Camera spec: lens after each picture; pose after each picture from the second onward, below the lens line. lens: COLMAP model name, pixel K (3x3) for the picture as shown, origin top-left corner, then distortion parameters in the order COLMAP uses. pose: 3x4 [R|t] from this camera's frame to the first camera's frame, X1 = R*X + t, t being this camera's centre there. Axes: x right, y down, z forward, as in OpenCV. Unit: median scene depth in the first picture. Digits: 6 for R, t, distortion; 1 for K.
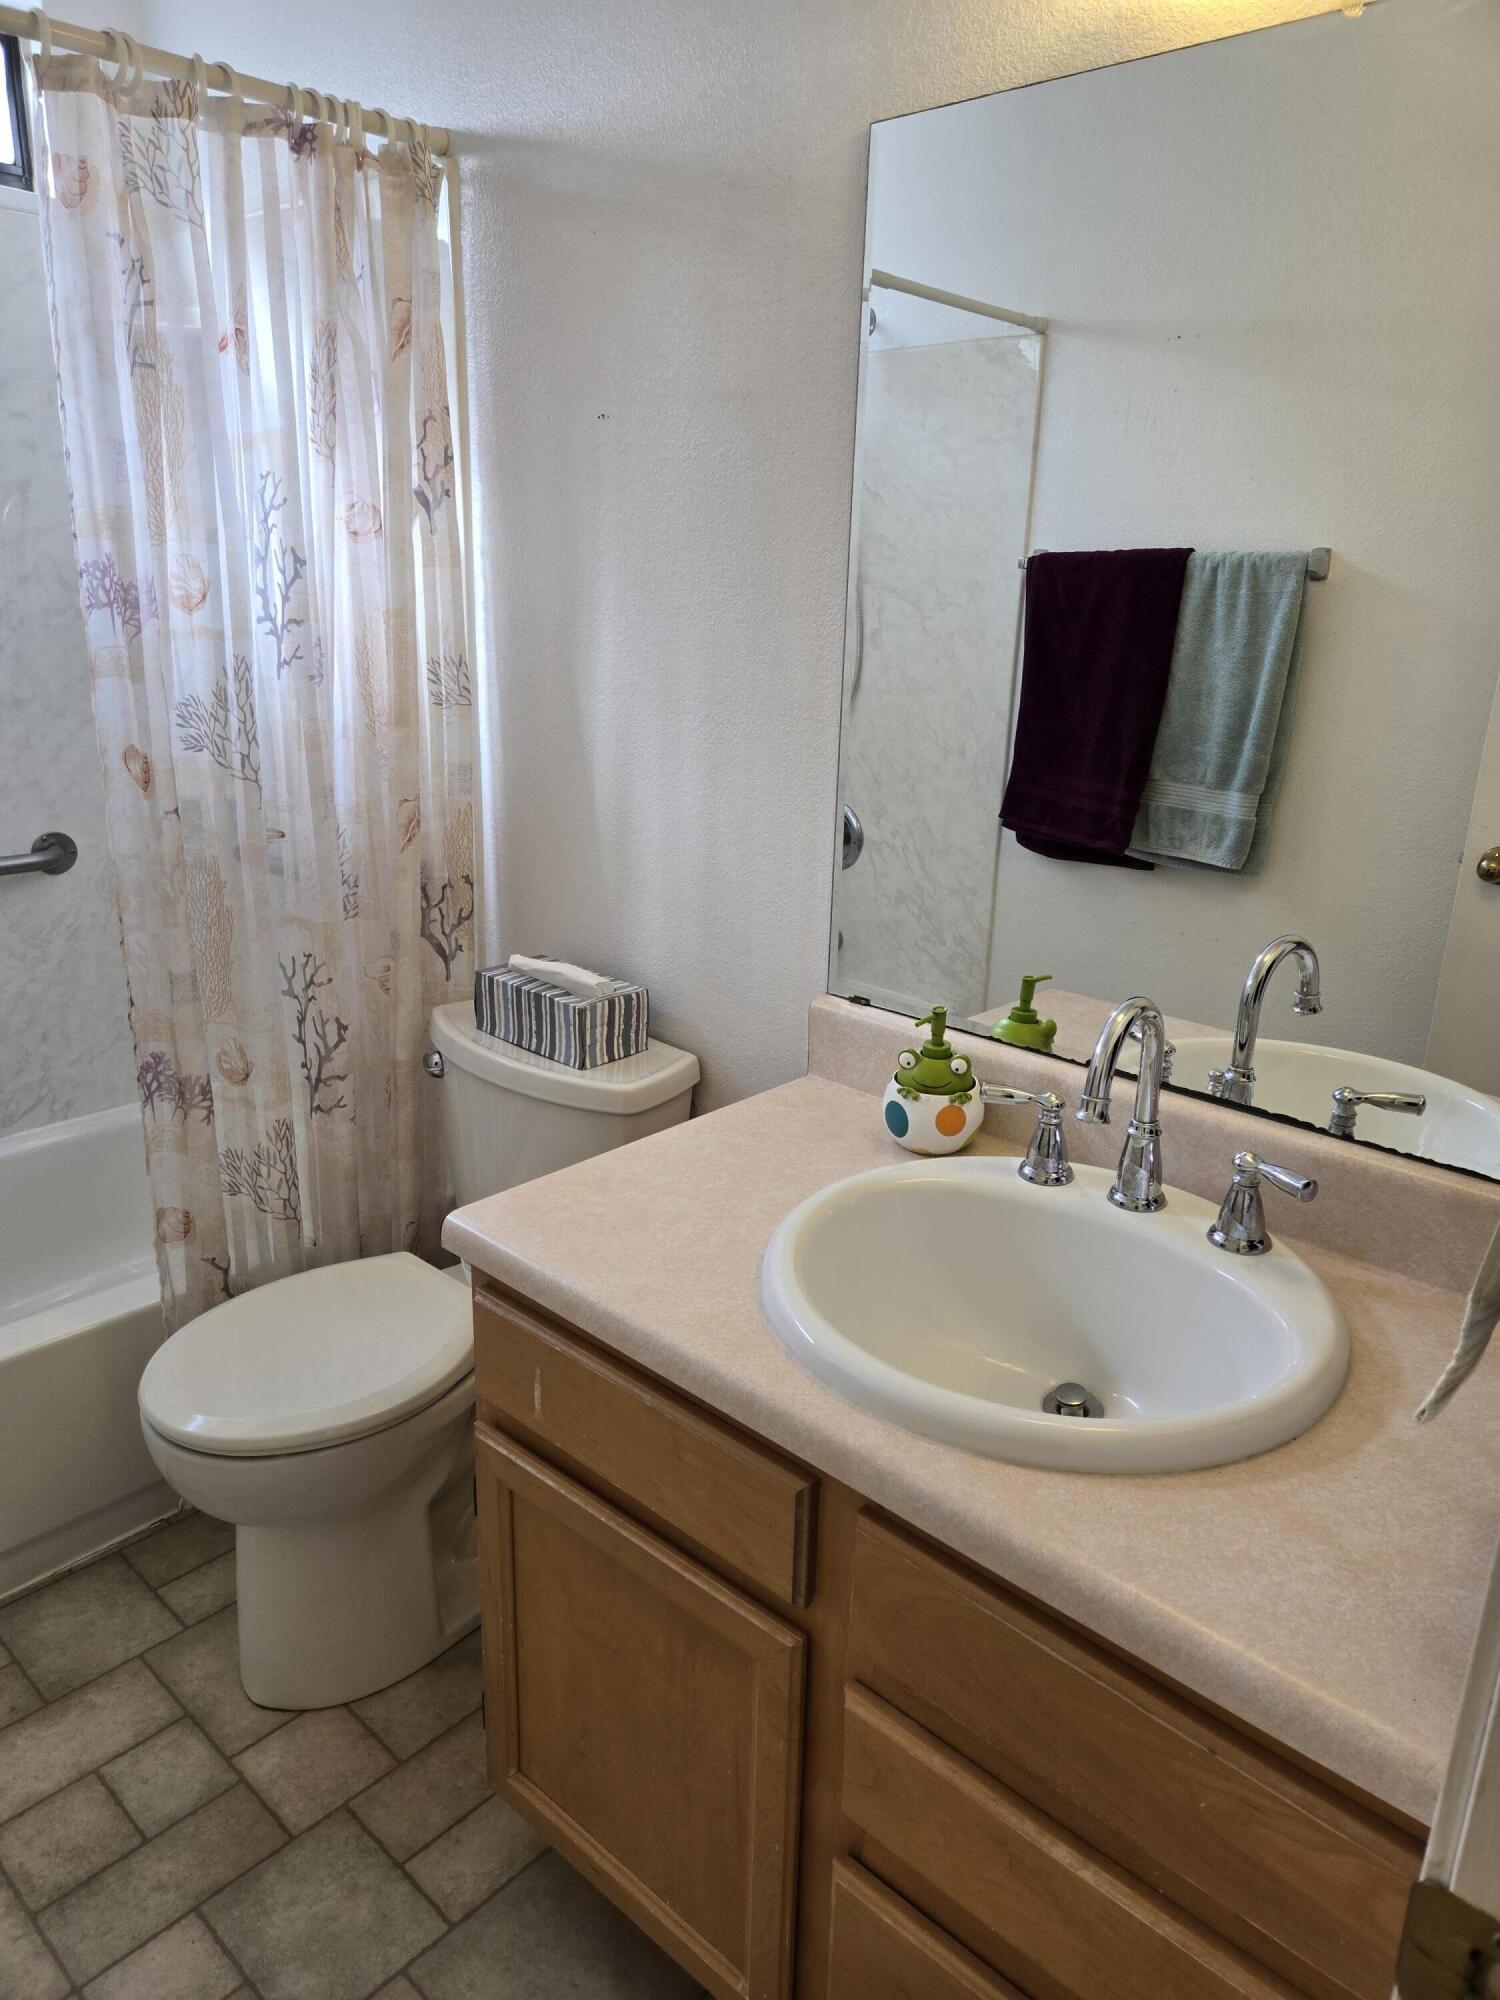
lens RADIAL K [[1340.6, 0, 750.0], [0, 1340.6, 1000.0], [0, 0, 1]] dist [0.074347, -0.065143]
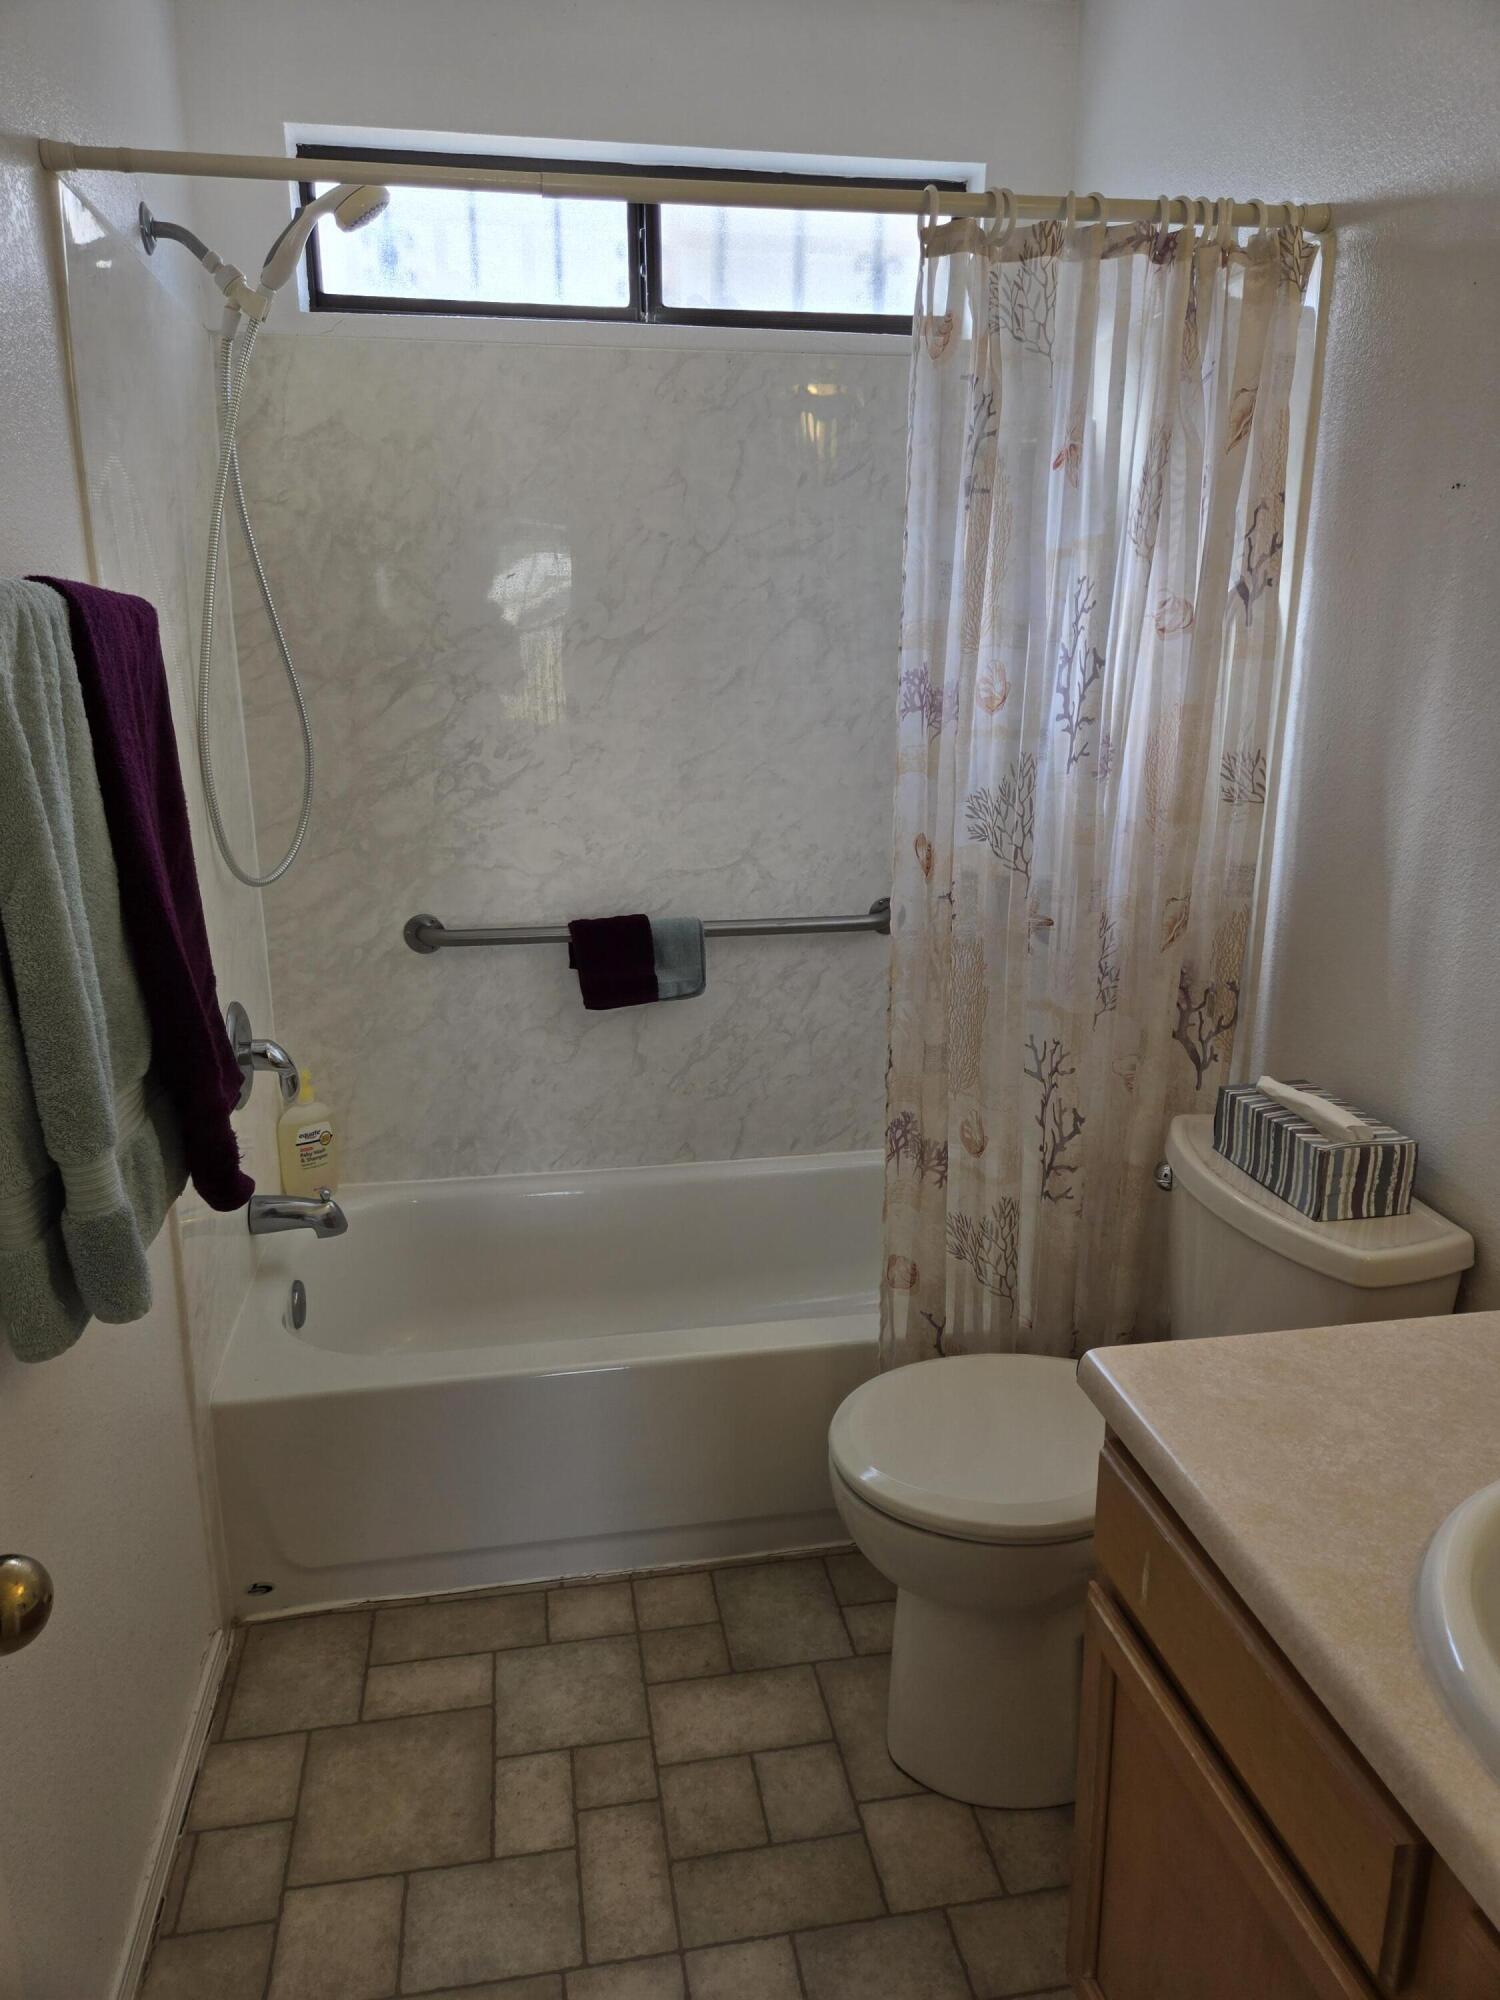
lens RADIAL K [[1336.3, 0, 748.8], [0, 1336.3, 986.8], [0, 0, 1]] dist [0.082971, -0.072339]
pose [[0.796479, 0.123763, -0.591865, 0.084090], [-0.154789, 0.987946, -0.001716, -0.039807], [0.584518, 0.092981, 0.806035, 0.056454]]
